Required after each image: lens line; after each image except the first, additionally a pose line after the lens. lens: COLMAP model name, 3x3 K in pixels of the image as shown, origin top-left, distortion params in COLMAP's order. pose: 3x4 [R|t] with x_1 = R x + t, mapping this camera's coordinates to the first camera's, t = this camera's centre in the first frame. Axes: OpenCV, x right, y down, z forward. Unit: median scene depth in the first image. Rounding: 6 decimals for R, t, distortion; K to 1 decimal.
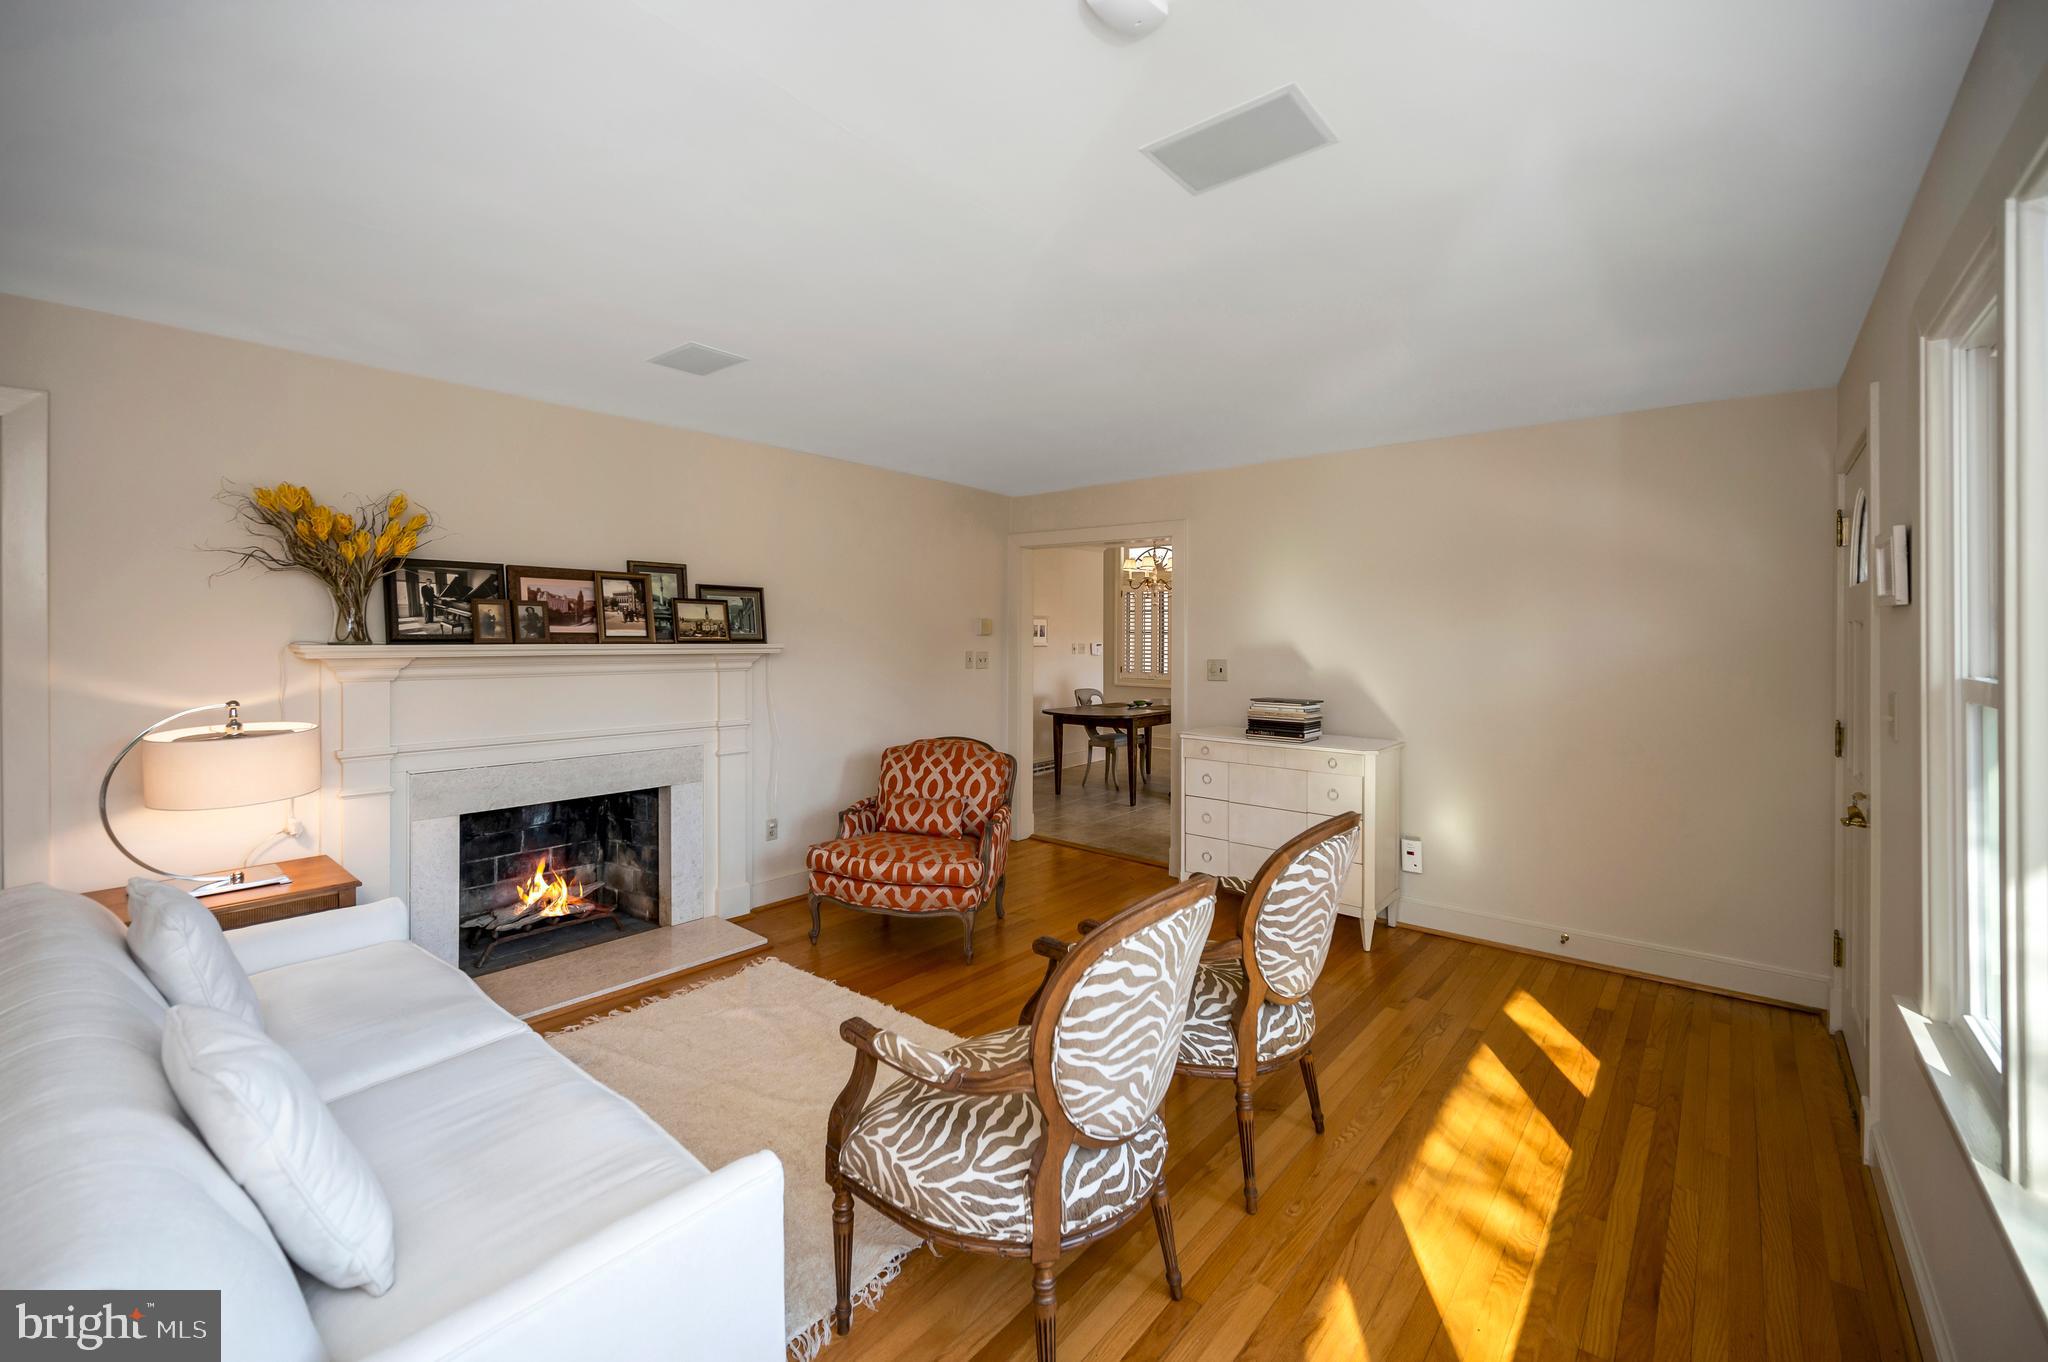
lens RADIAL K [[835.9, 0, 1038.9], [0, 835.9, 639.0], [0, 0, 1]] dist [0.007008, -0.004172]
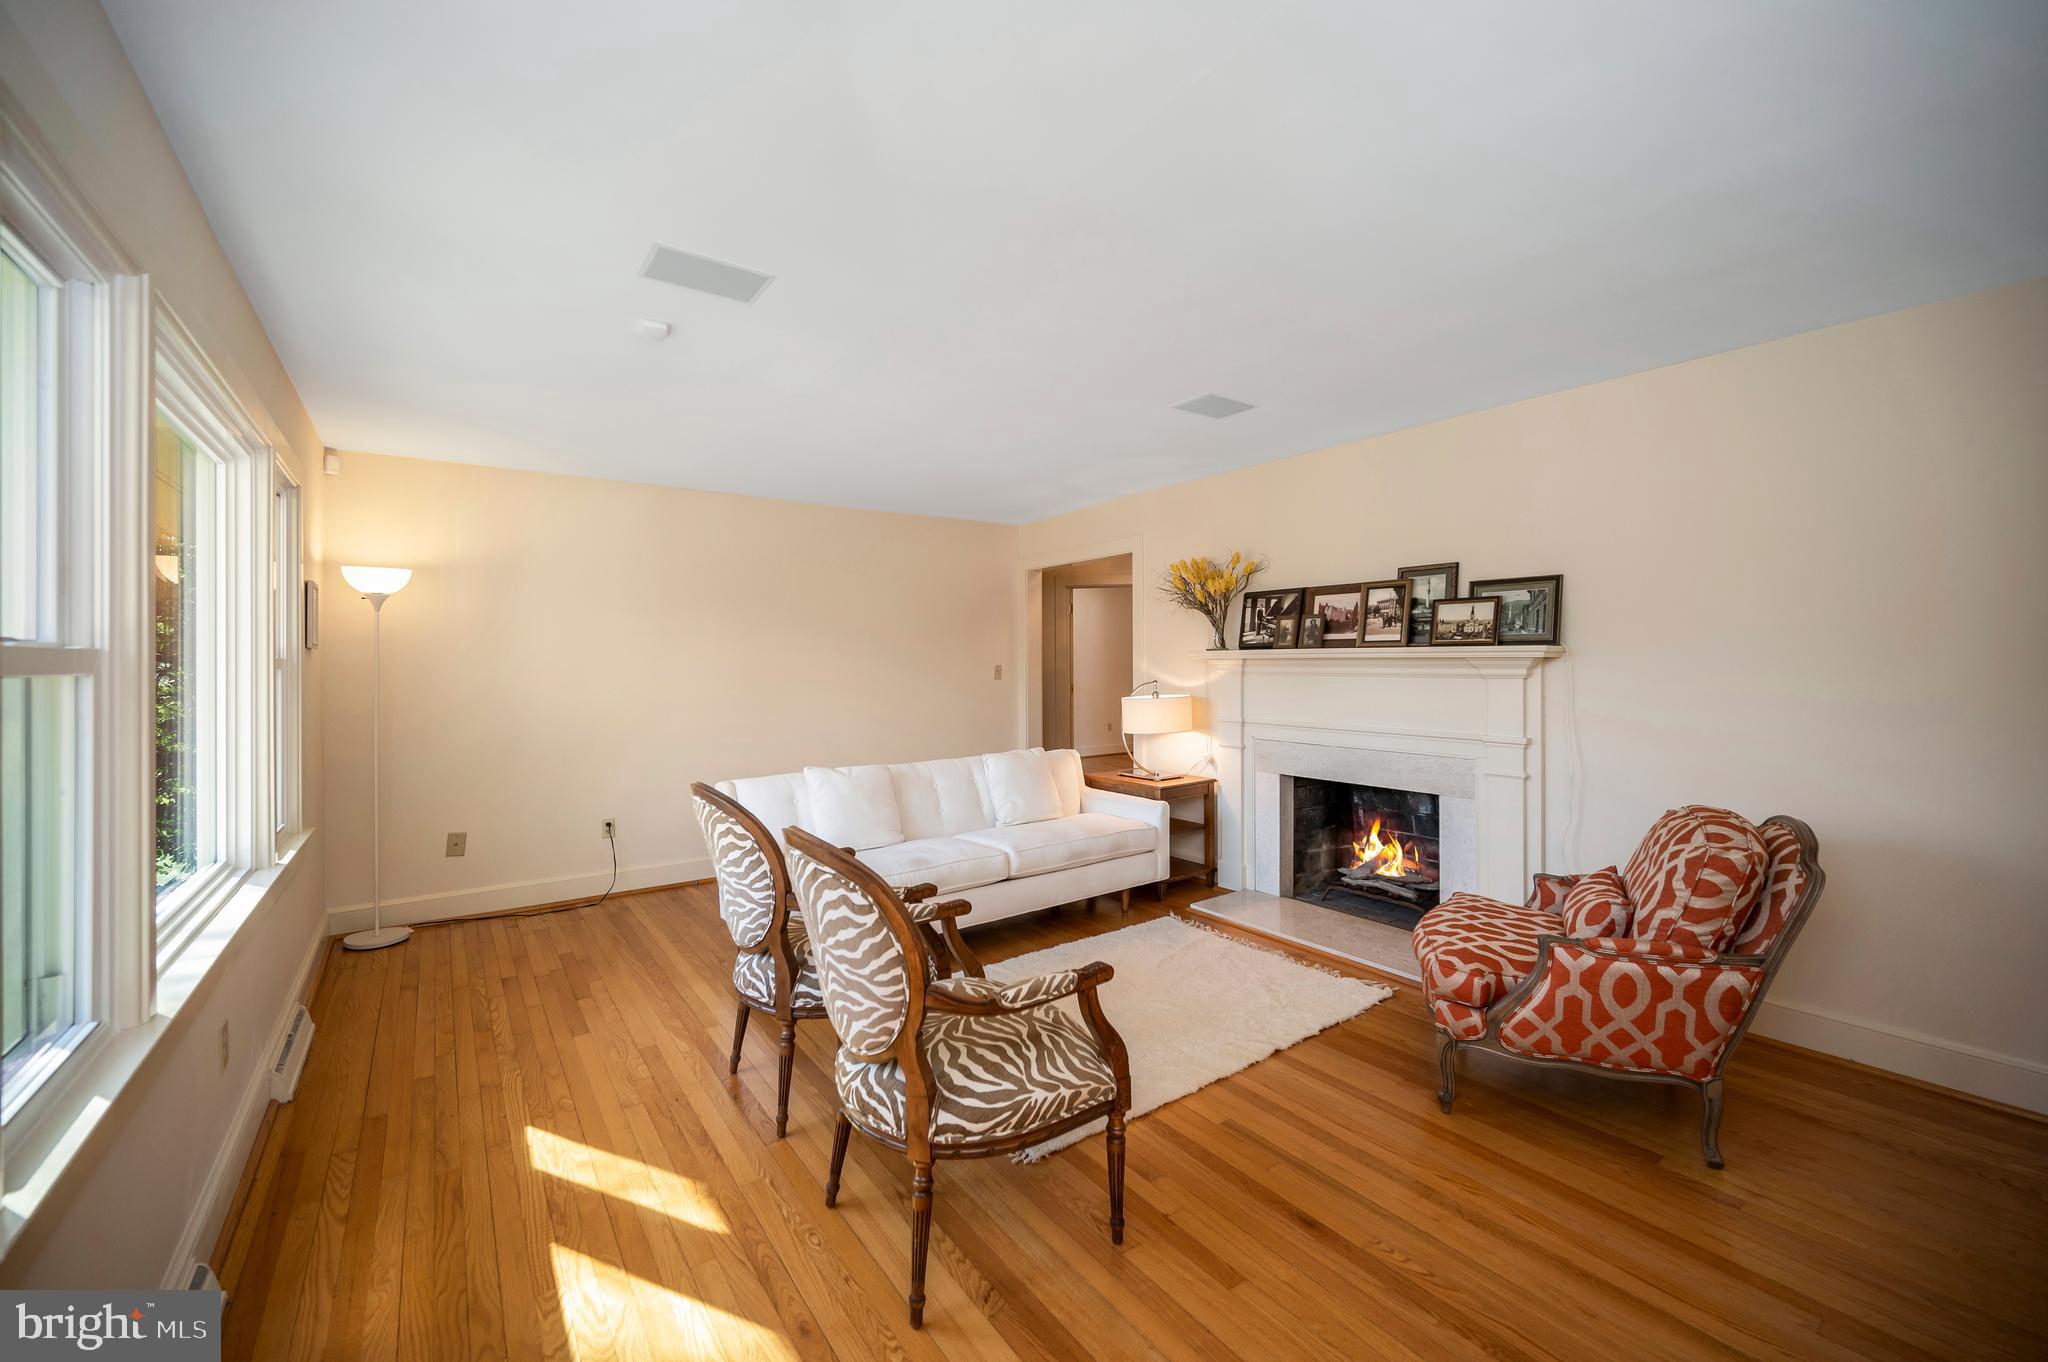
lens RADIAL K [[835.9, 0, 1025.8], [0, 835.9, 668.3], [0, 0, 1]] dist [0.007008, -0.004172]
pose [[-0.261539, 0.008240, -0.965158, 0.667270], [0.004762, 0.999962, 0.007247, 0.022286], [0.965181, -0.002700, -0.261568, 0.863166]]
